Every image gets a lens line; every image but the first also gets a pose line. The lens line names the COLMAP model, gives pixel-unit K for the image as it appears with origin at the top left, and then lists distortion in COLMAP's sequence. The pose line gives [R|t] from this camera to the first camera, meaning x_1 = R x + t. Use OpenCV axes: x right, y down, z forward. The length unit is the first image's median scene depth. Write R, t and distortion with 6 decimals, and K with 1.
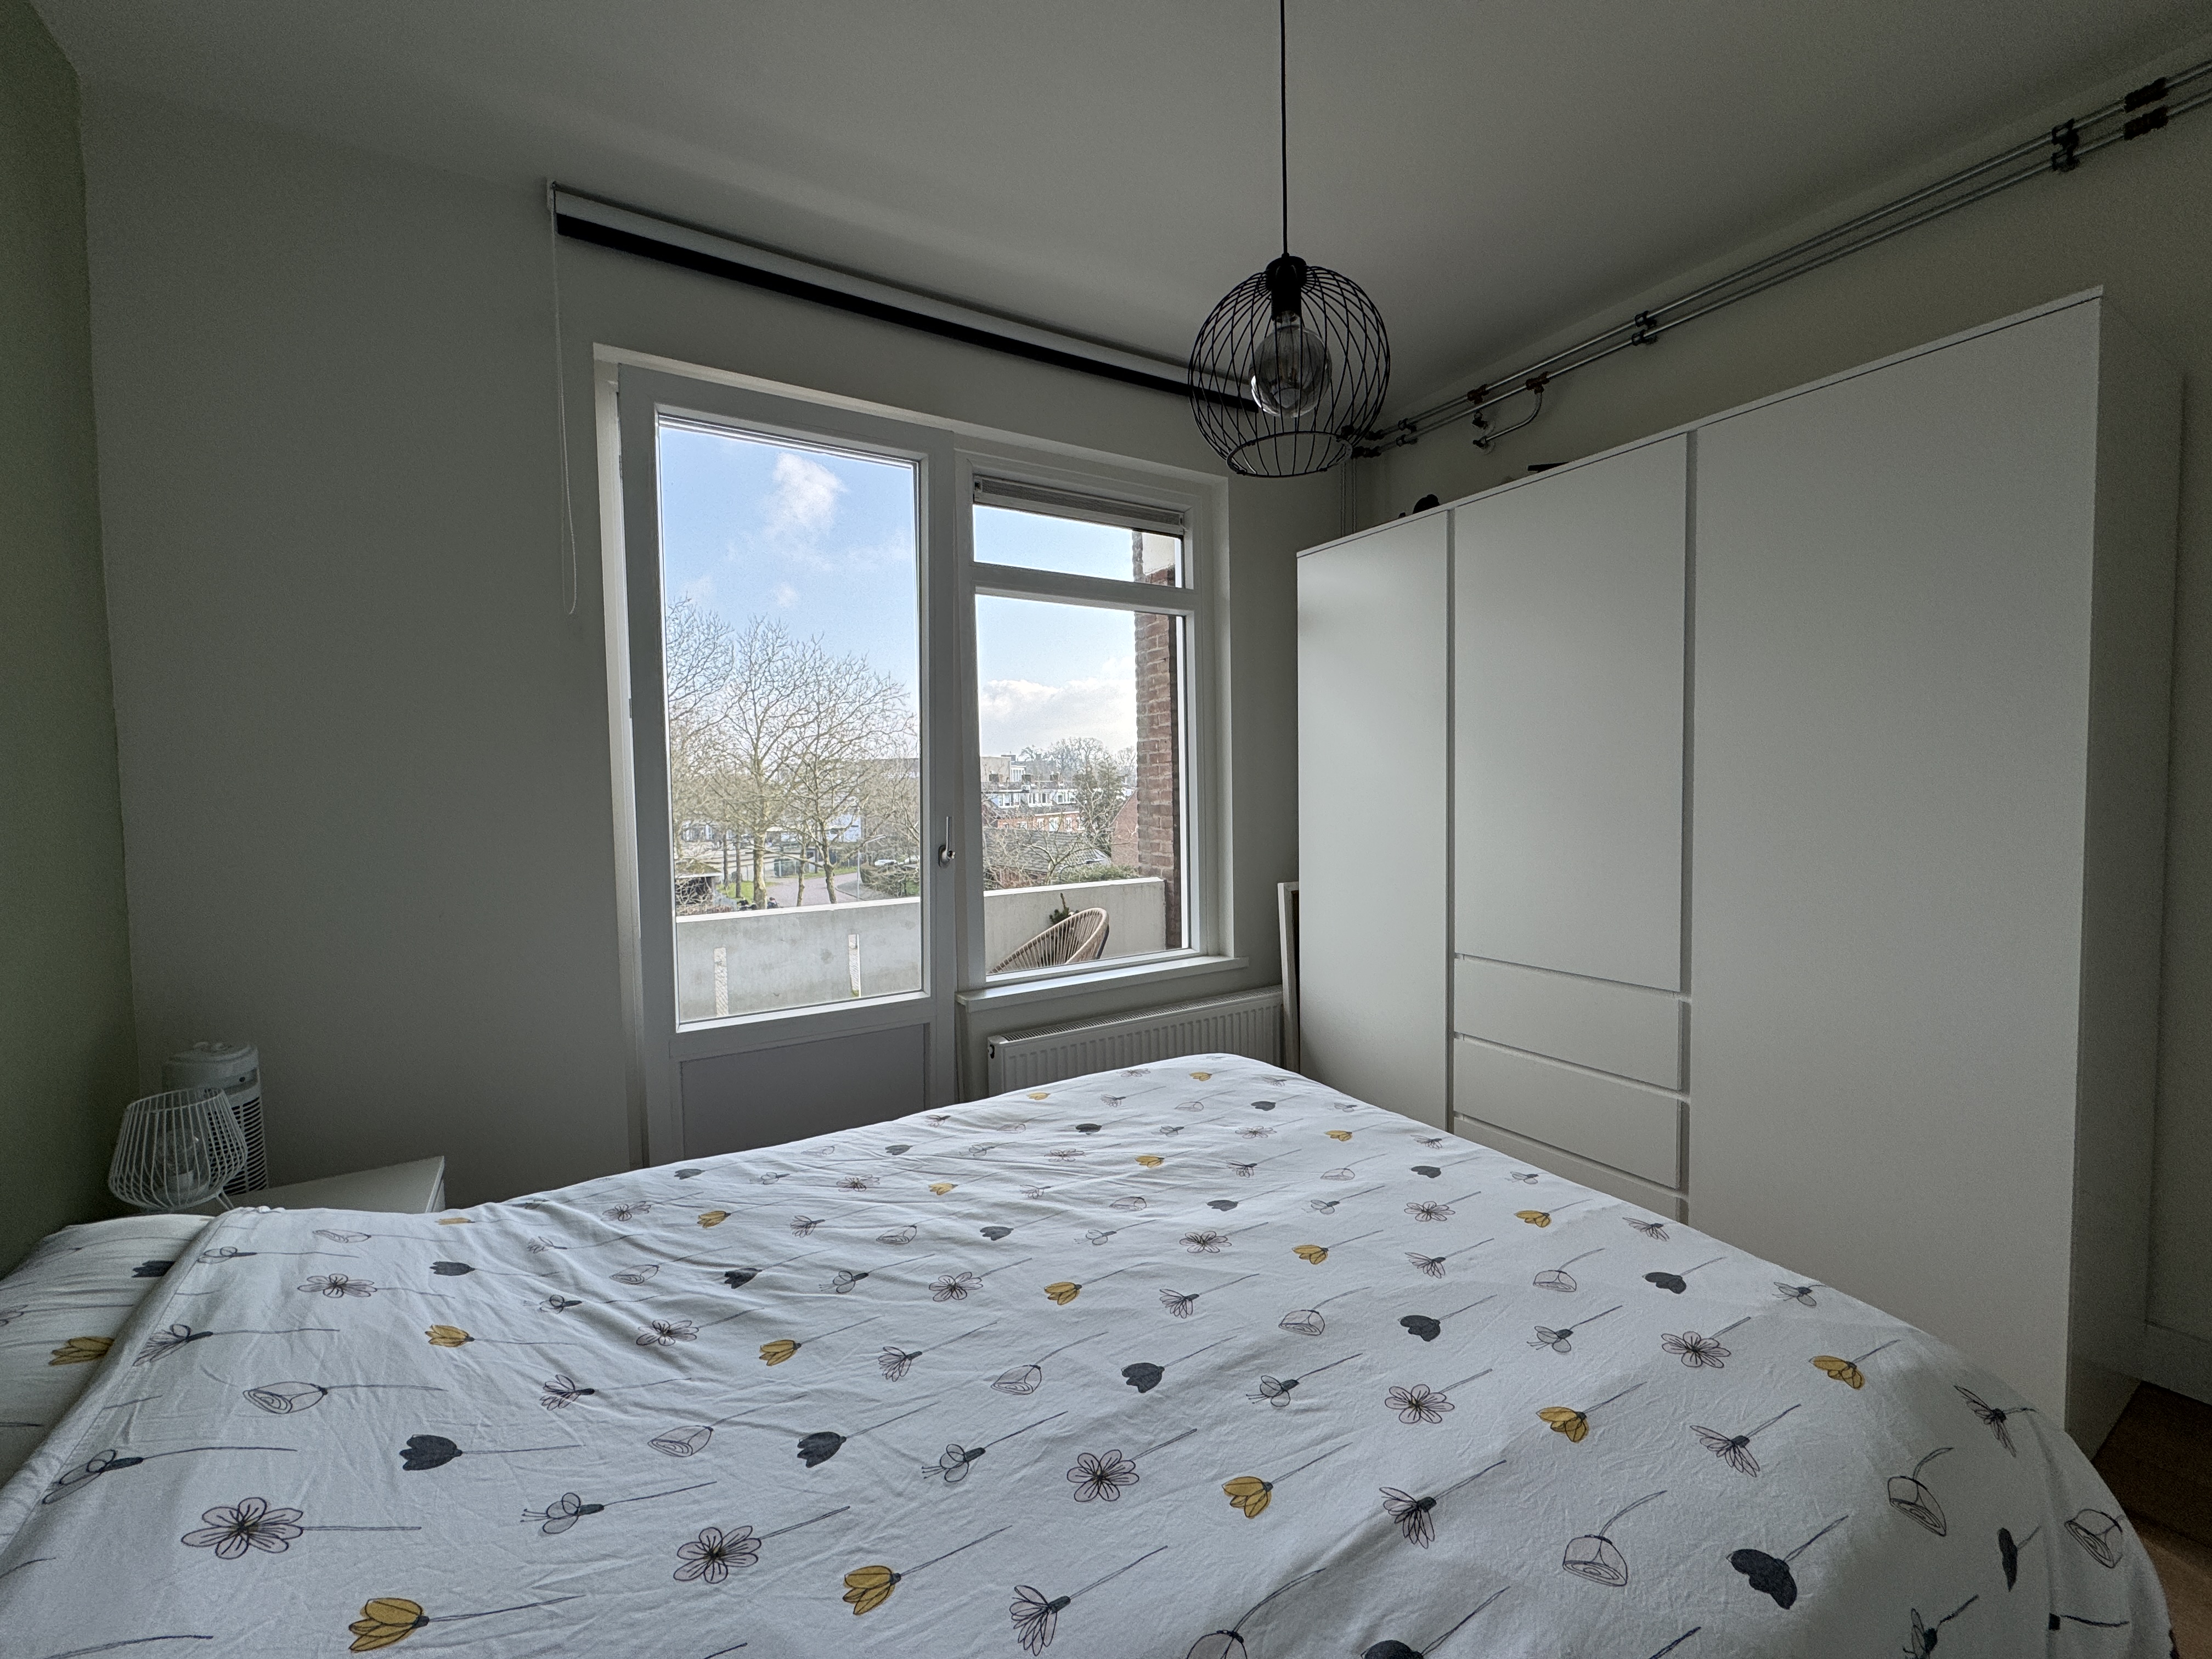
lens RADIAL K [[879.3, 0, 1106.0], [0, 879.3, 829.5], [0, 0, 1]] dist [-0.000446, -0.000277]
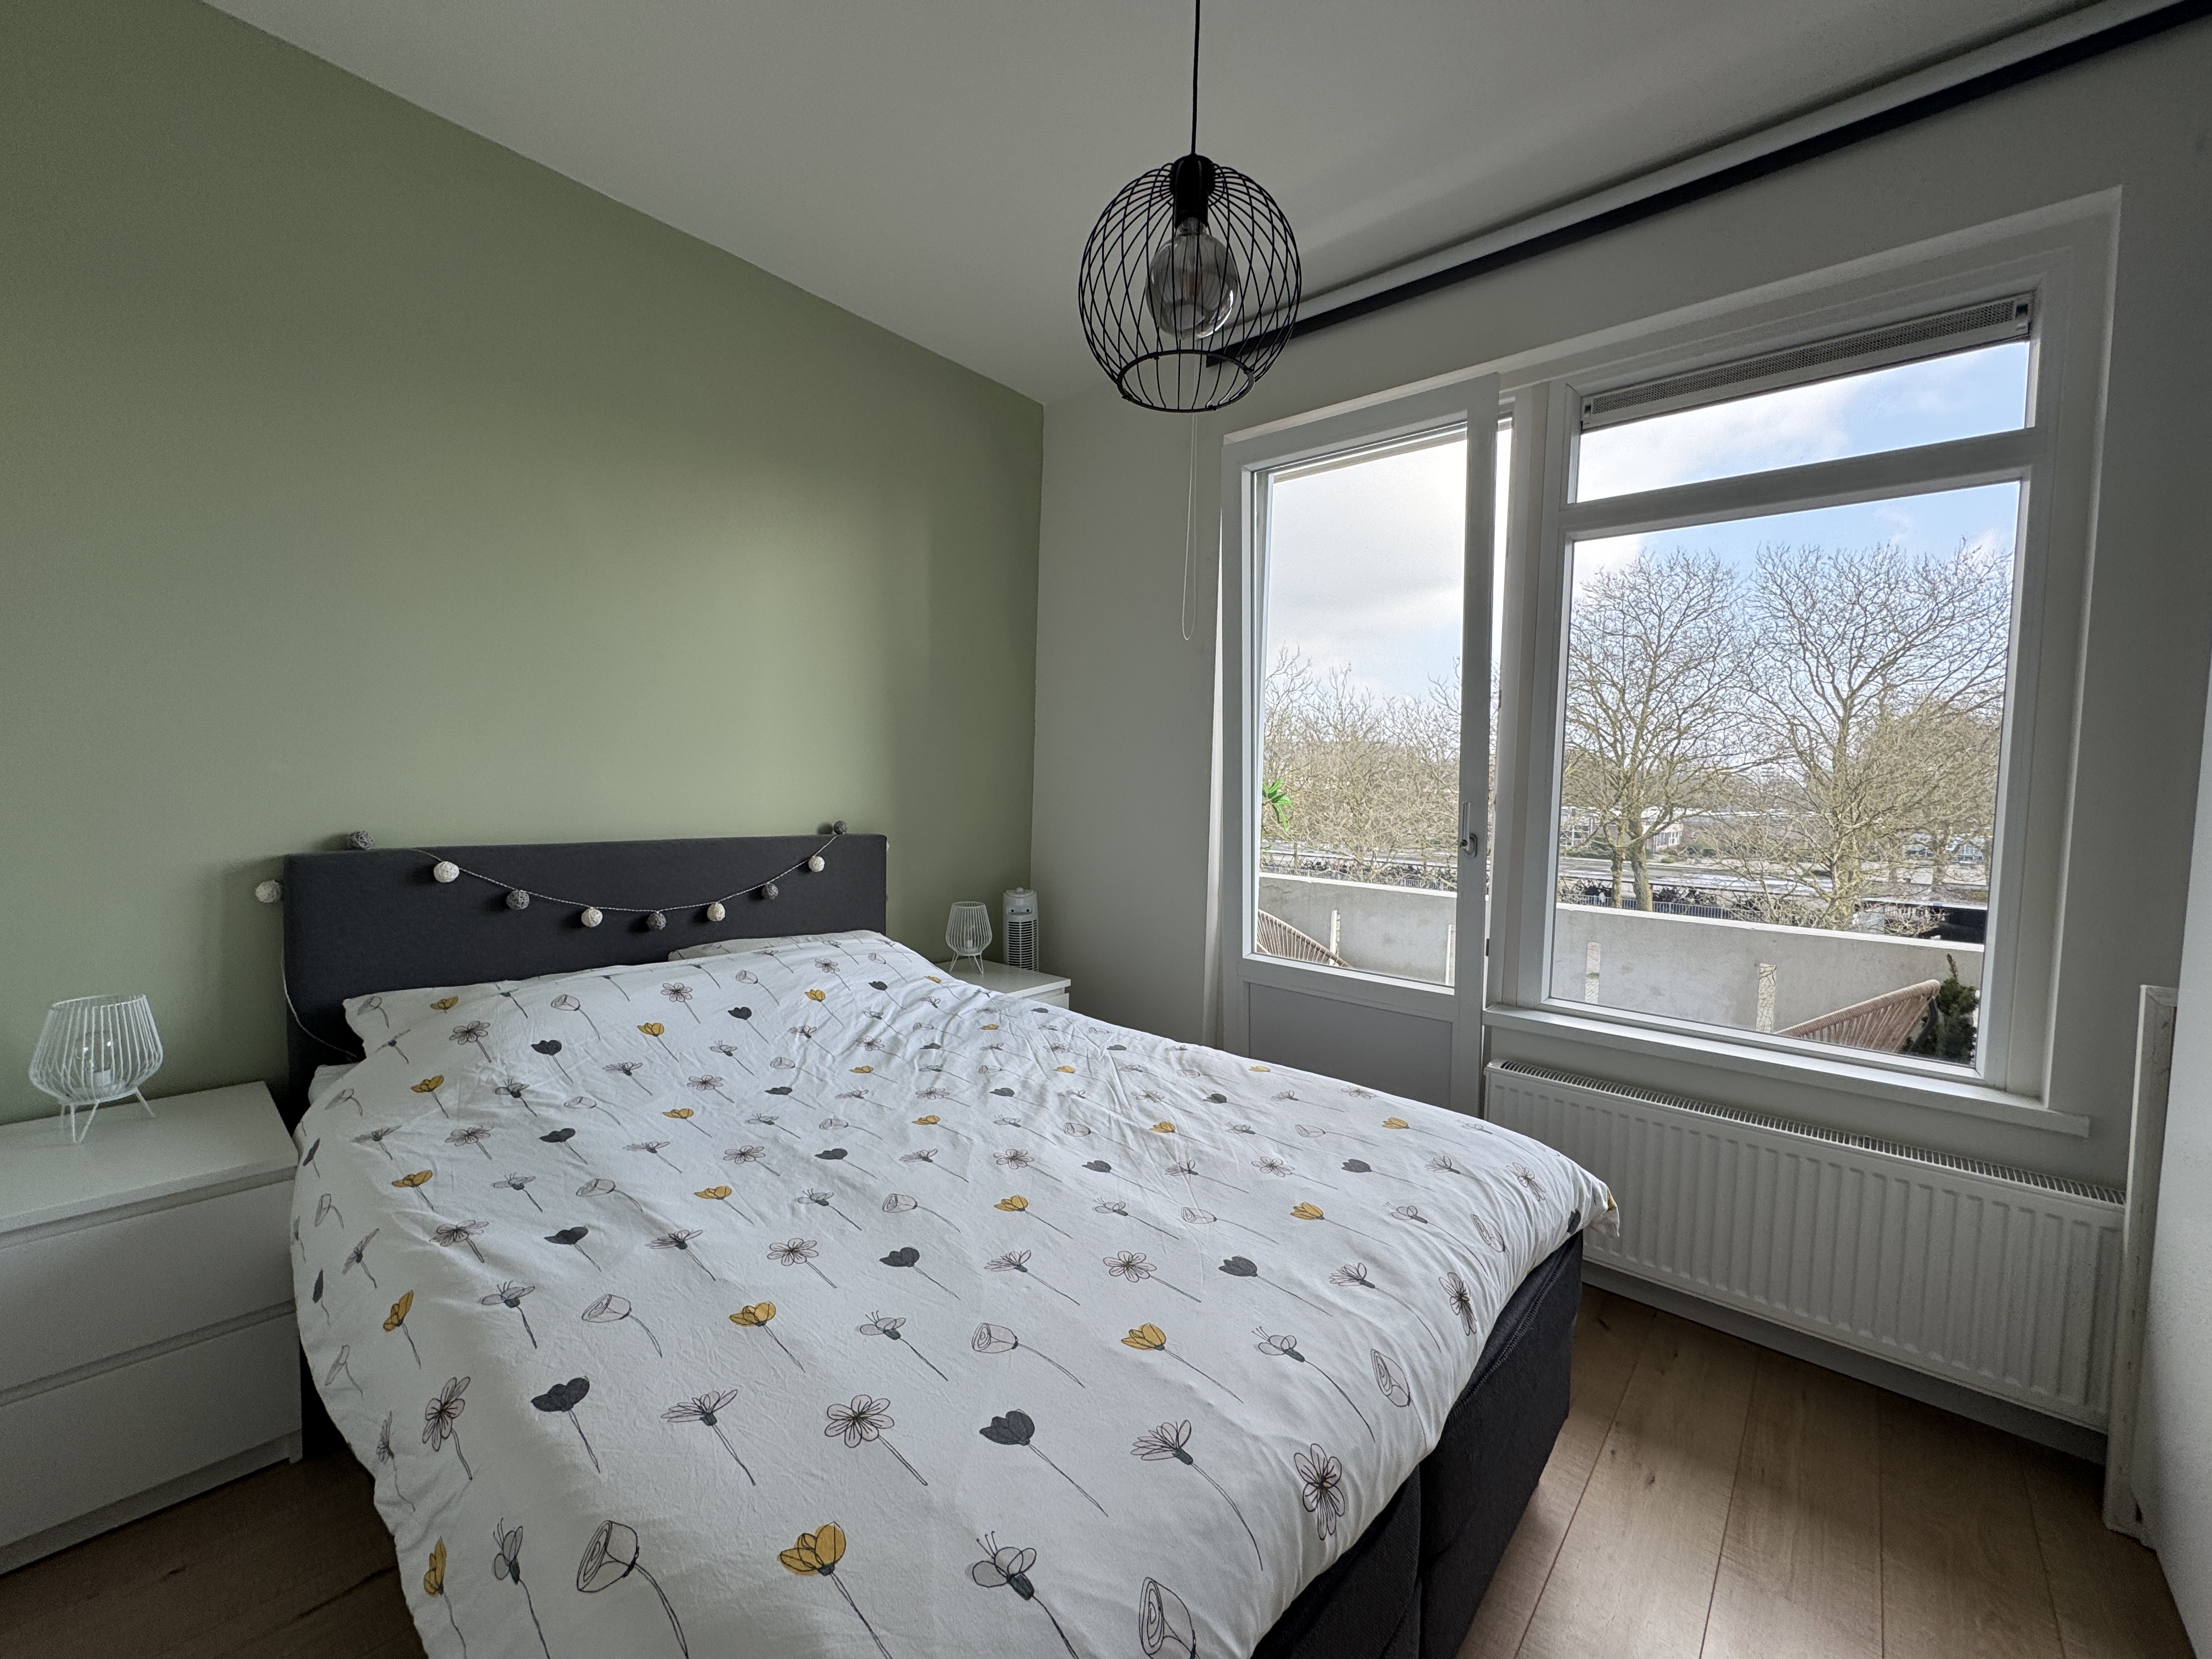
lens RADIAL K [[879.3, 0, 1106.0], [0, 879.3, 829.5], [0, 0, 1]] dist [-0.000446, -0.000277]
pose [[0.305759, 0.077016, -0.948989, 1.070679], [-0.077957, 0.995401, 0.055666, -0.015522], [0.948912, 0.056960, 0.310357, 0.674899]]
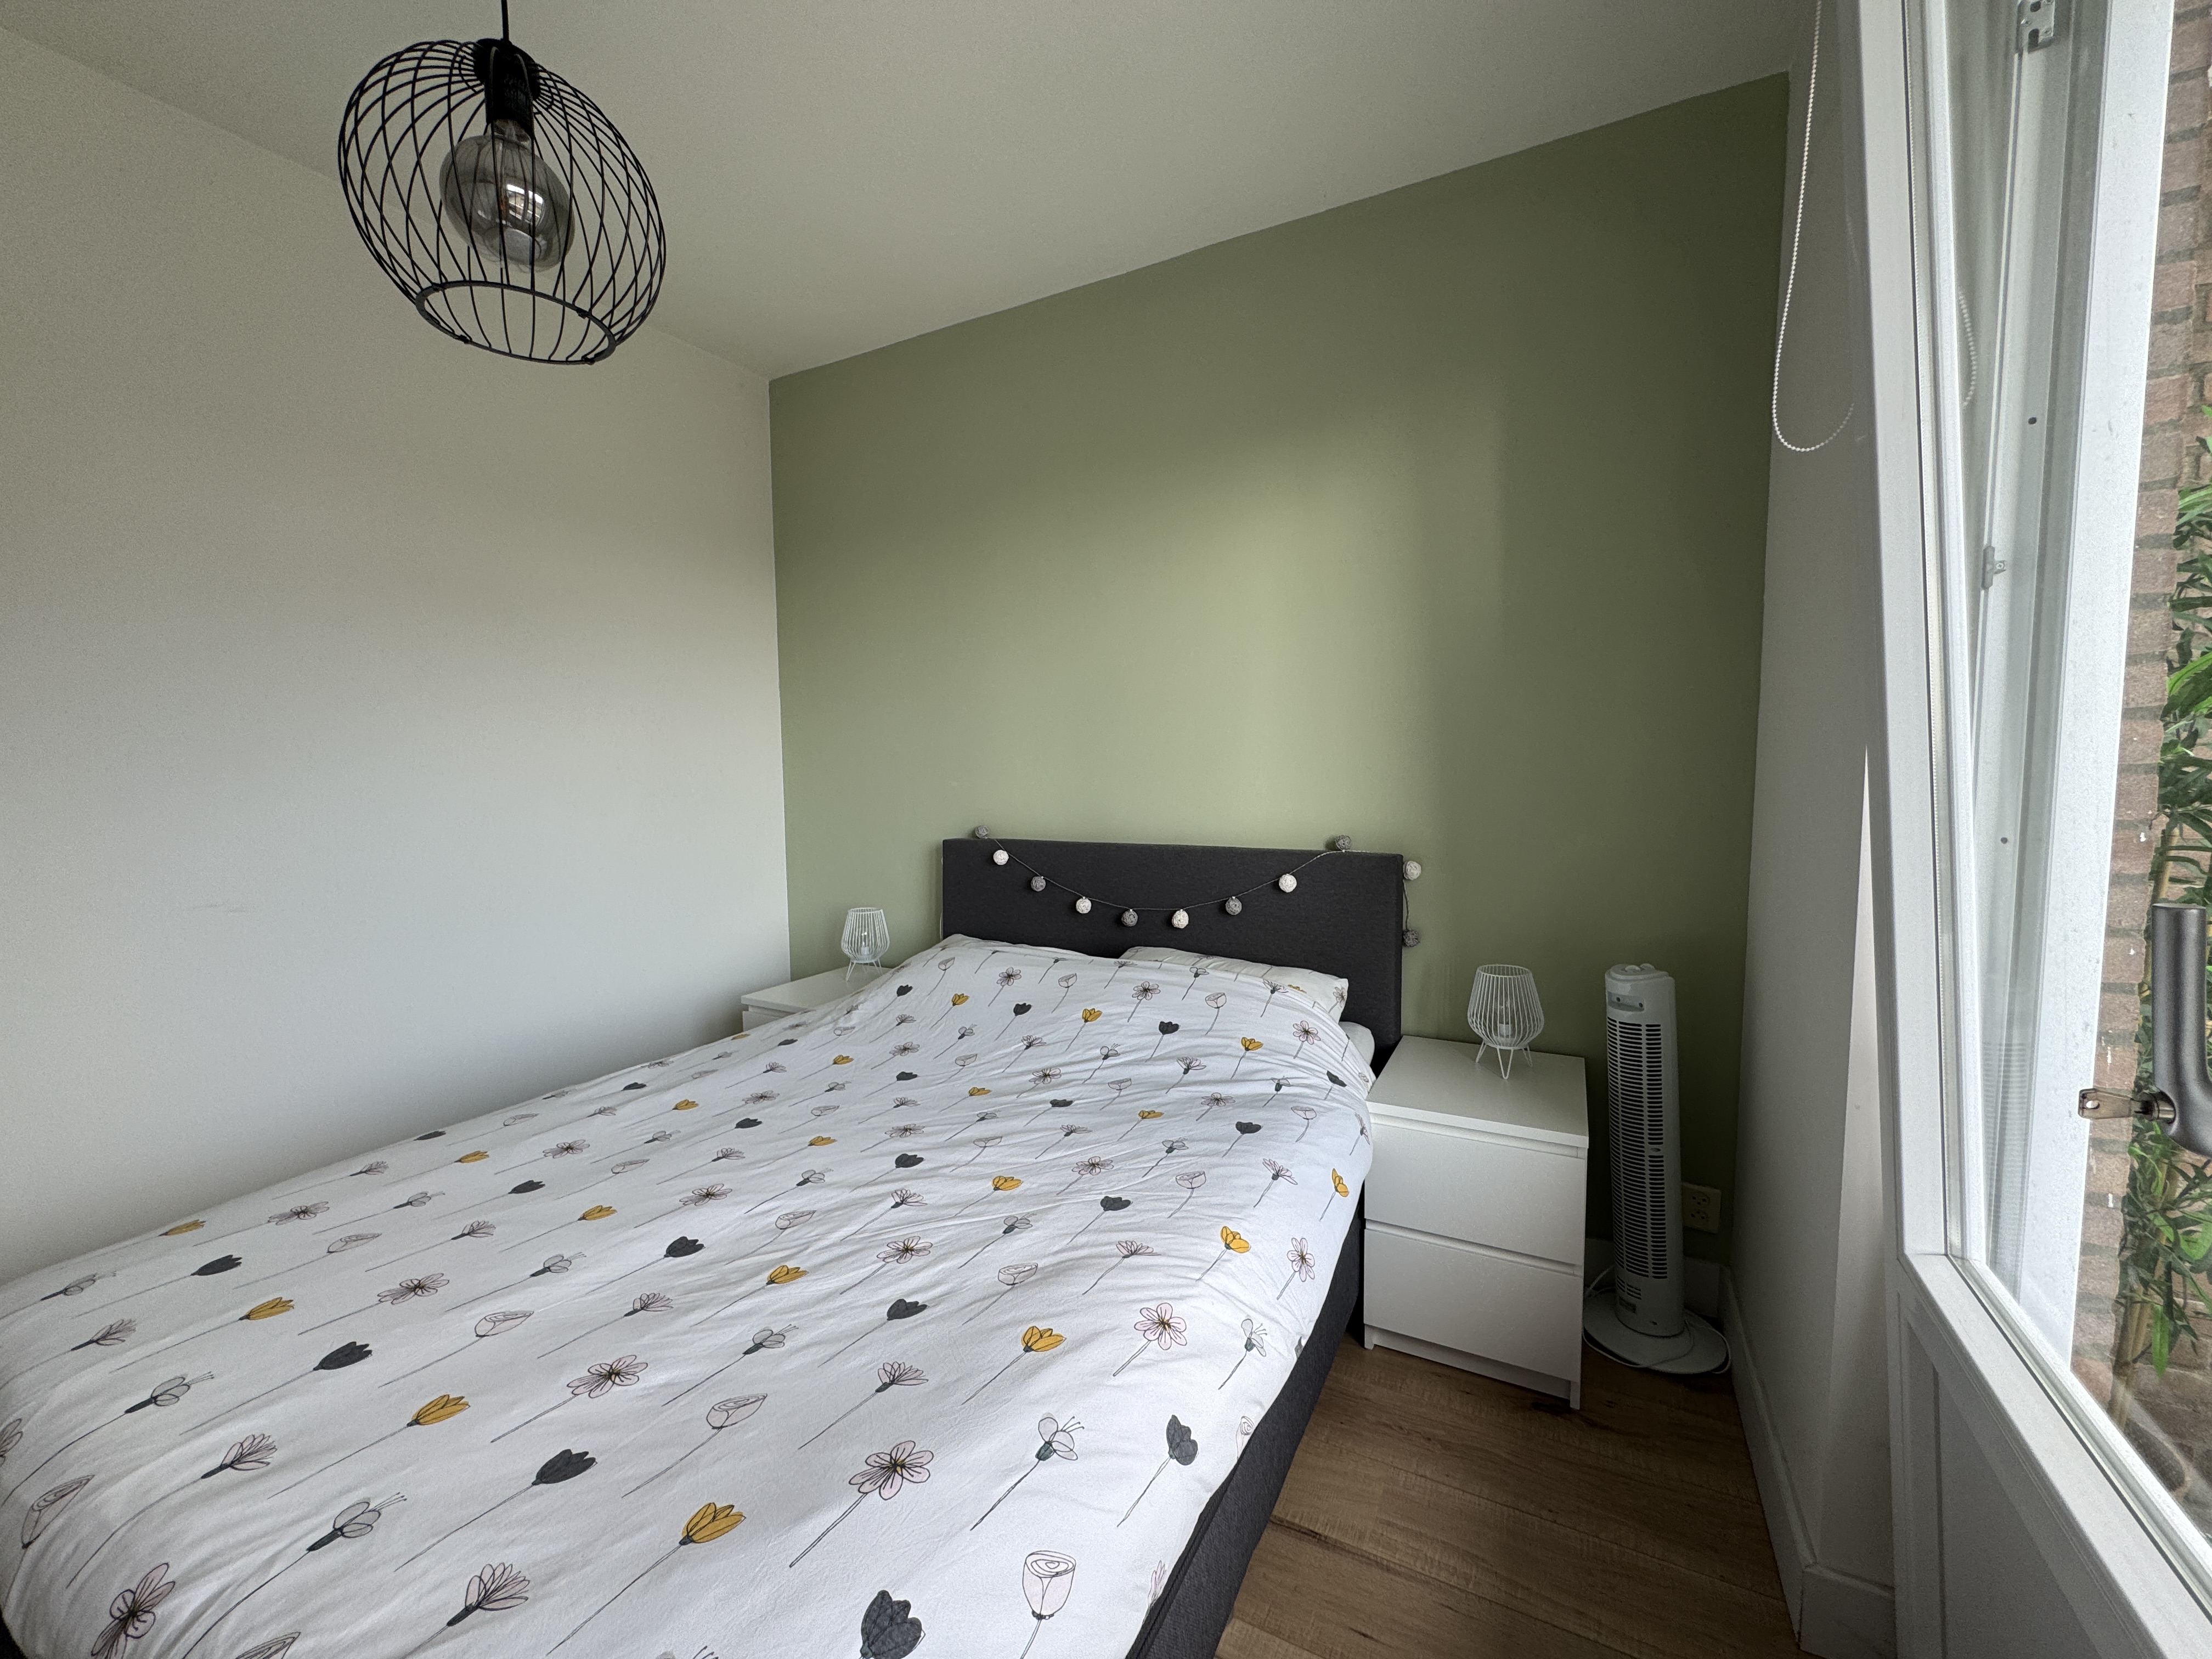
lens RADIAL K [[879.3, 0, 1106.0], [0, 879.3, 829.5], [0, 0, 1]] dist [-0.000446, -0.000277]
pose [[-0.862154, 0.066514, -0.502261, 0.184402], [0.002689, 0.991932, 0.126746, -0.099993], [0.506639, 0.107924, -0.855377, 1.930981]]
